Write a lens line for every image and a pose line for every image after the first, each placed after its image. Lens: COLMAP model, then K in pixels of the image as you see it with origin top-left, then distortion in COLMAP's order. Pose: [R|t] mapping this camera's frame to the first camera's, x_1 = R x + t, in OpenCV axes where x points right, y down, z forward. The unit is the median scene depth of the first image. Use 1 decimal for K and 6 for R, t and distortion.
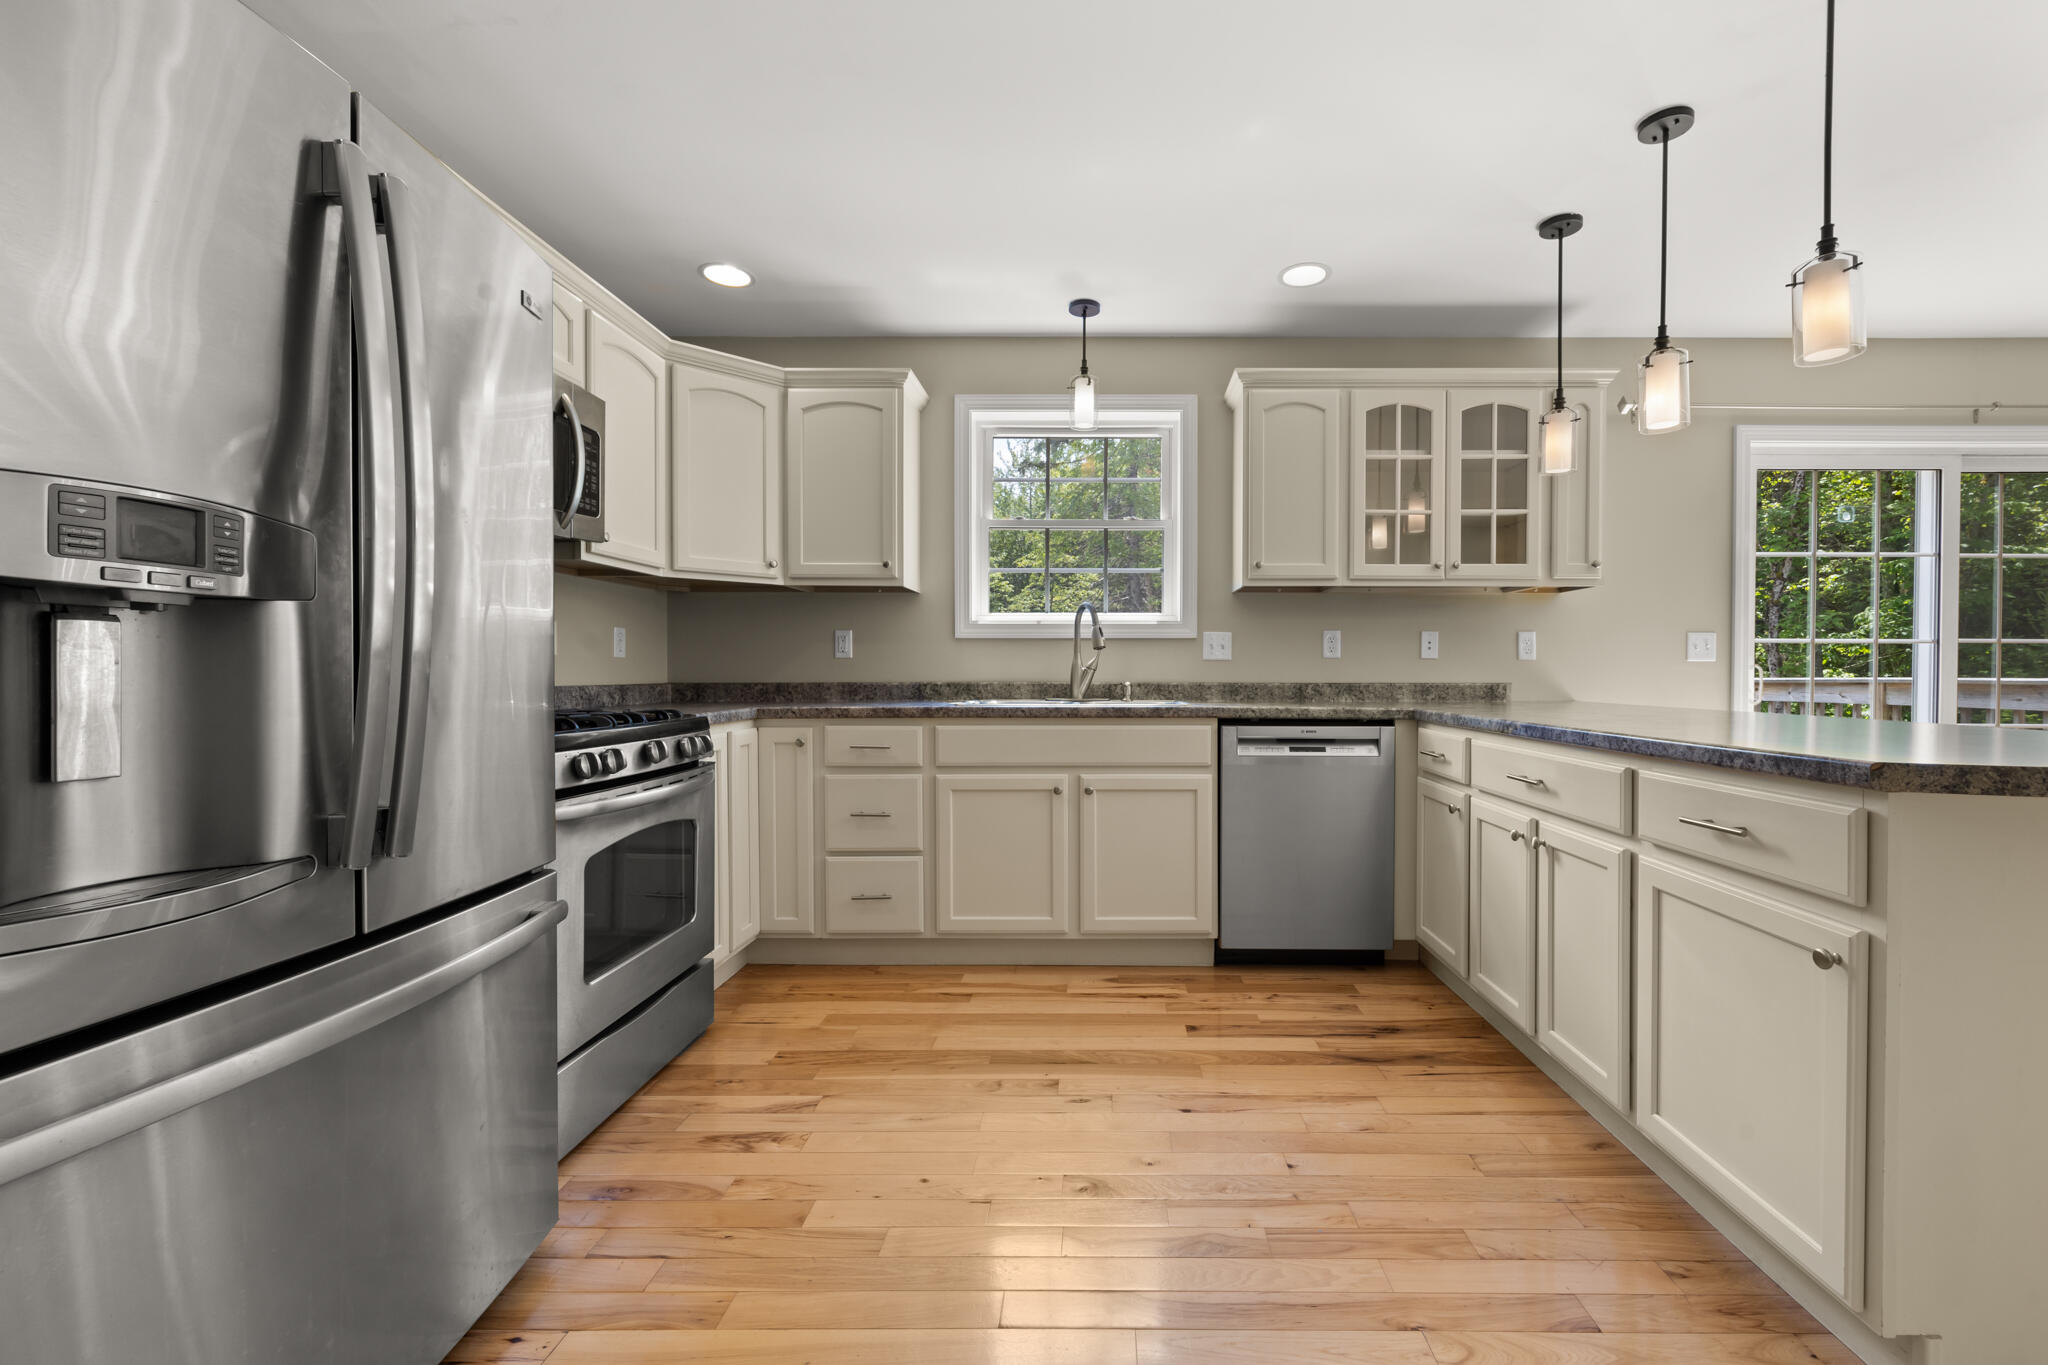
lens RADIAL K [[849.6, 0, 1092.7], [0, 849.6, 688.5], [0, 0, 1]] dist [0.001561, 0.000145]
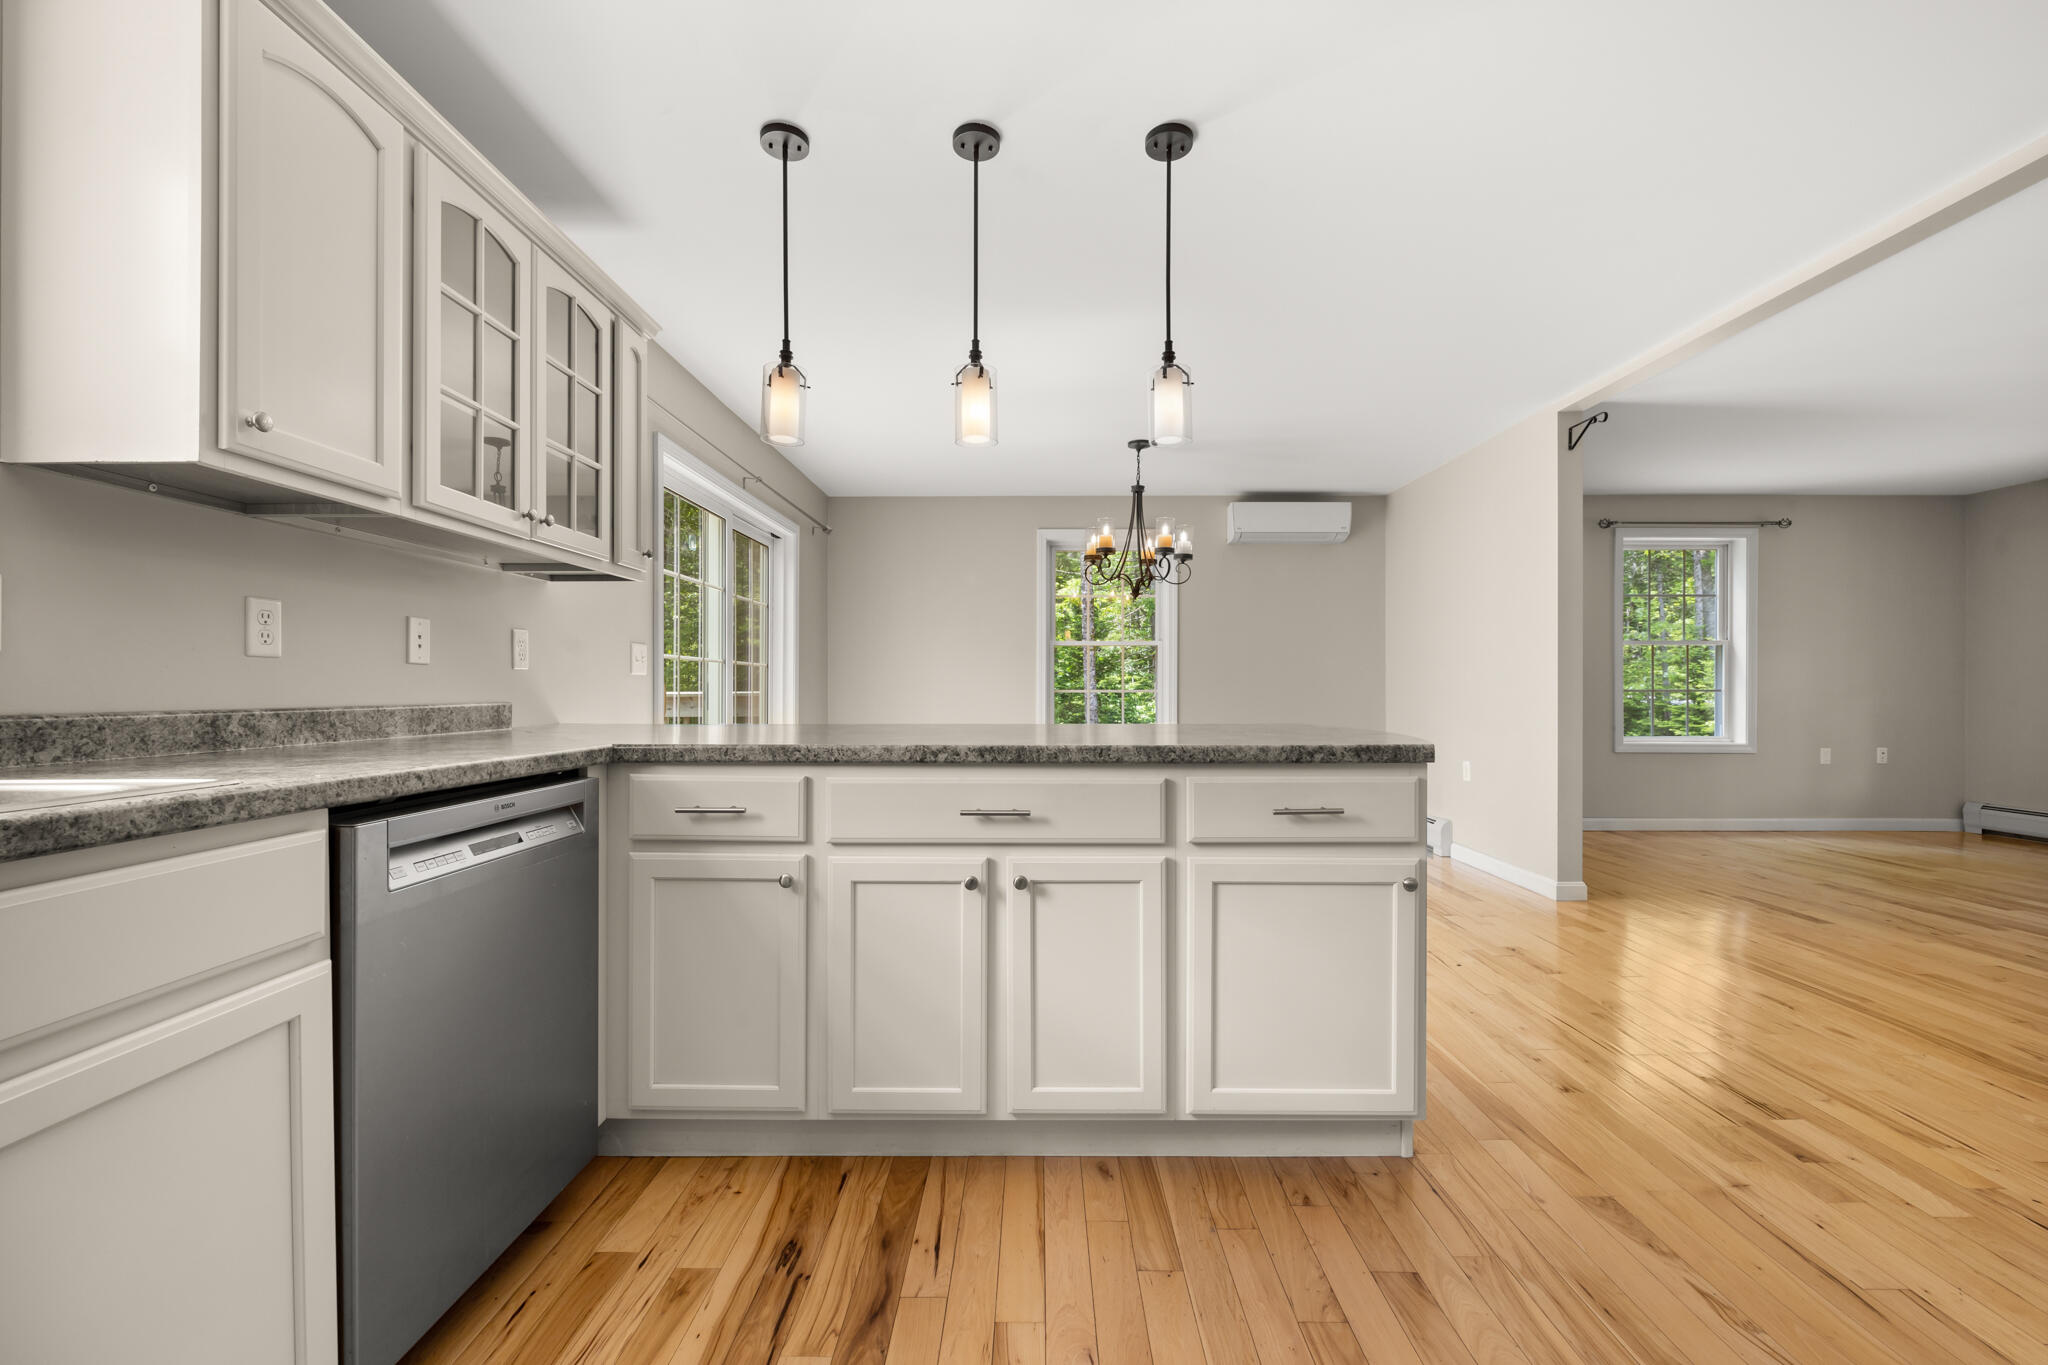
lens RADIAL K [[849.6, 0, 1031.9], [0, 849.6, 689.5], [0, 0, 1]] dist [0.001561, 0.000145]
pose [[-0.010255, -0.003644, 0.999941, -0.247202], [0.020563, 0.999781, 0.003854, -0.013264], [-0.999736, 0.020602, -0.010178, 0.714506]]
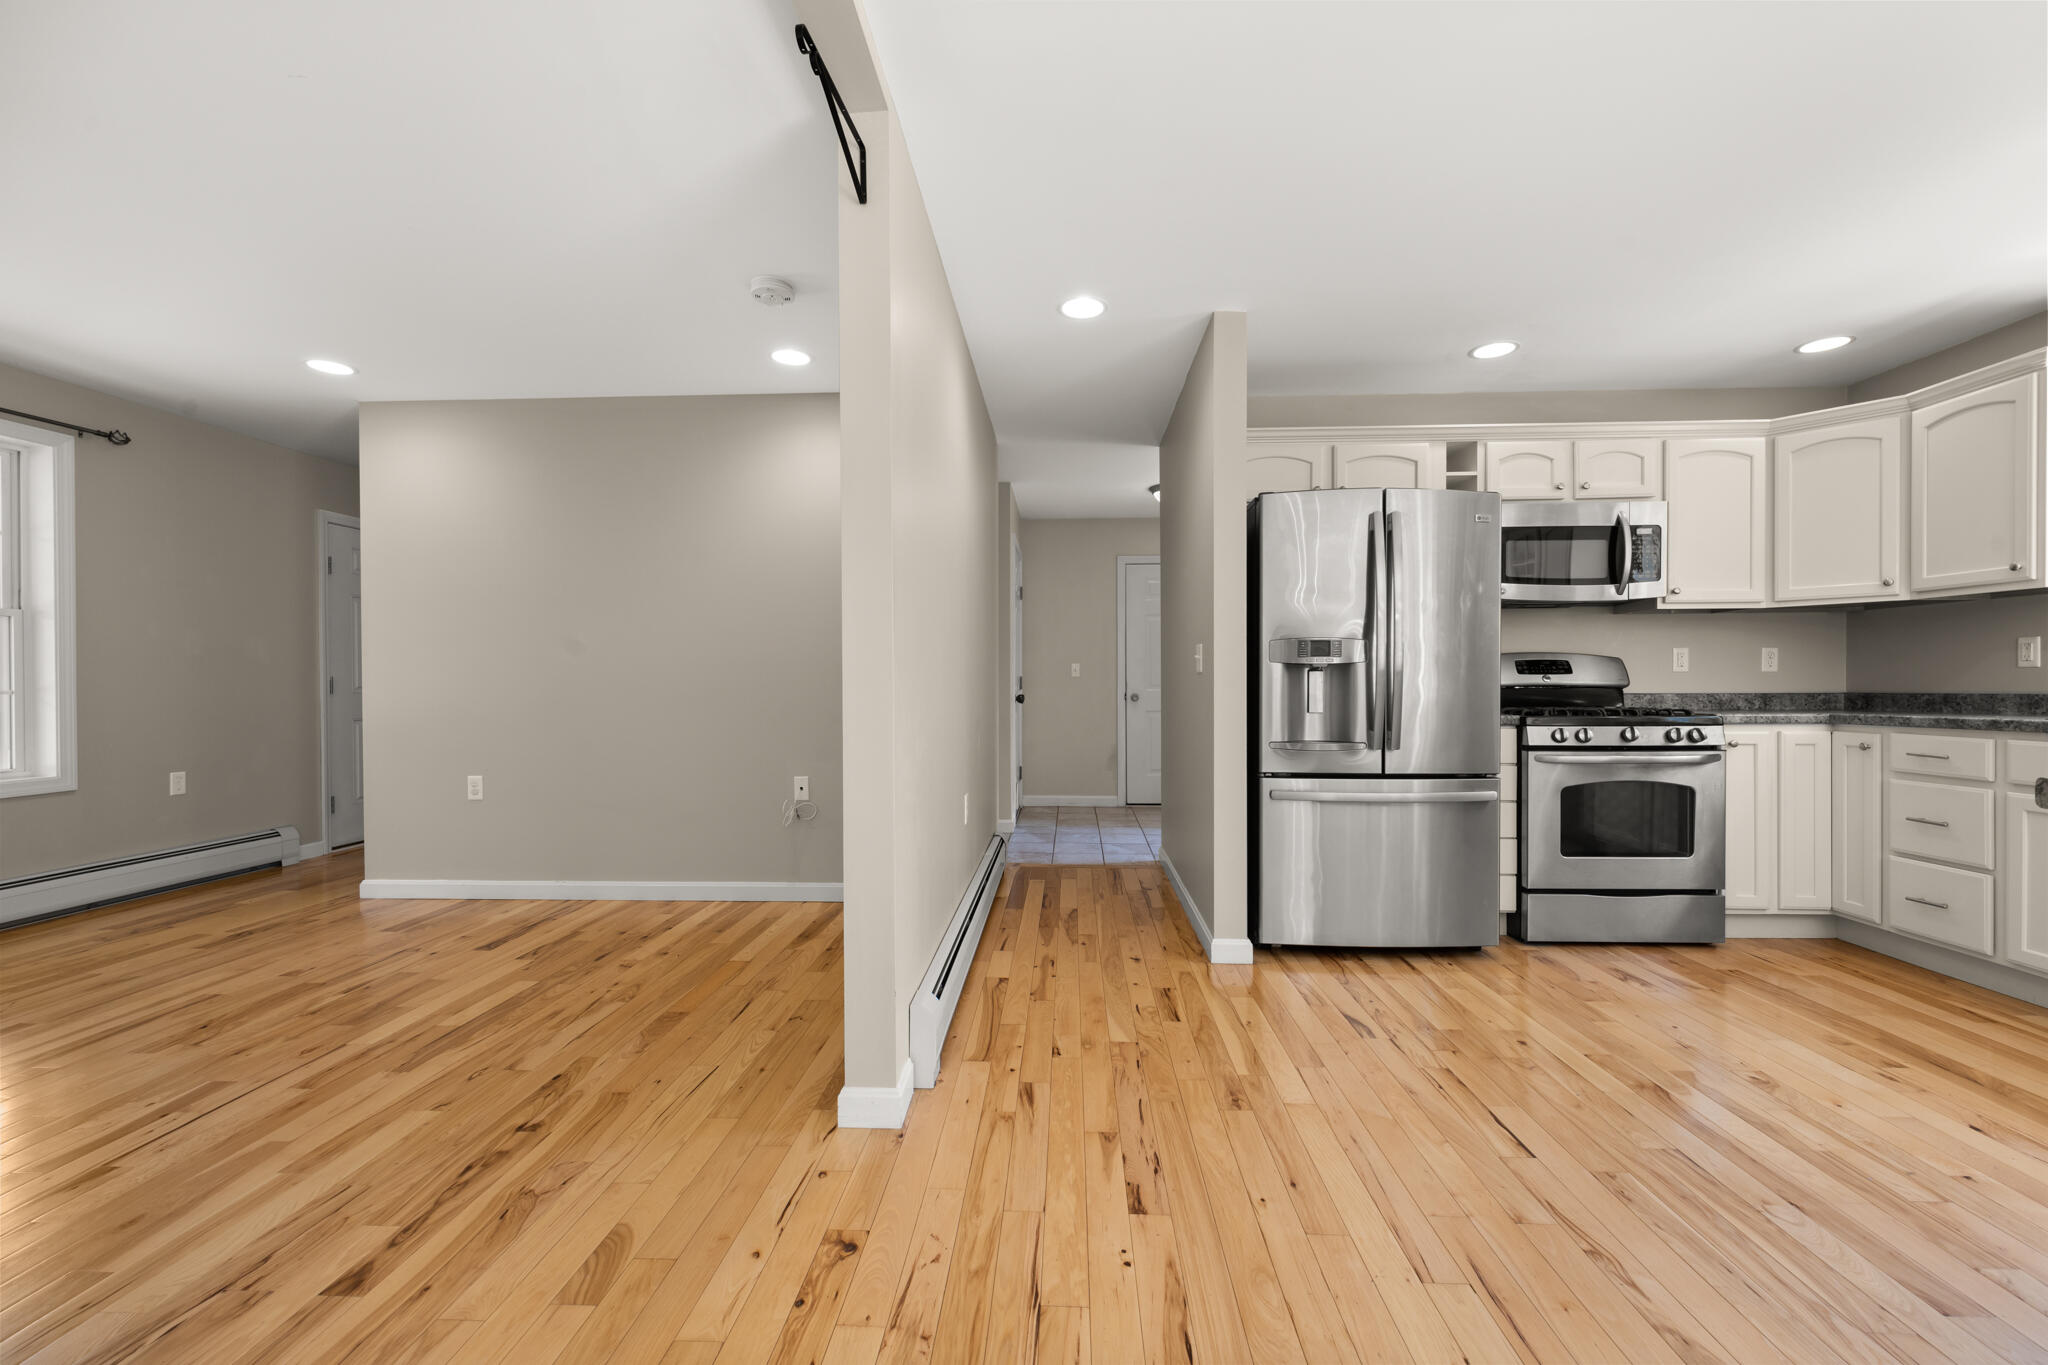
lens RADIAL K [[849.6, 0, 1030.2], [0, 849.6, 681.4], [0, 0, 1]] dist [0.001561, 0.000145]
pose [[-0.036162, -0.002372, -0.999343, 0.802221], [-0.014880, 0.999888, -0.001835, -0.003064], [0.999235, 0.014804, -0.036194, -0.048374]]
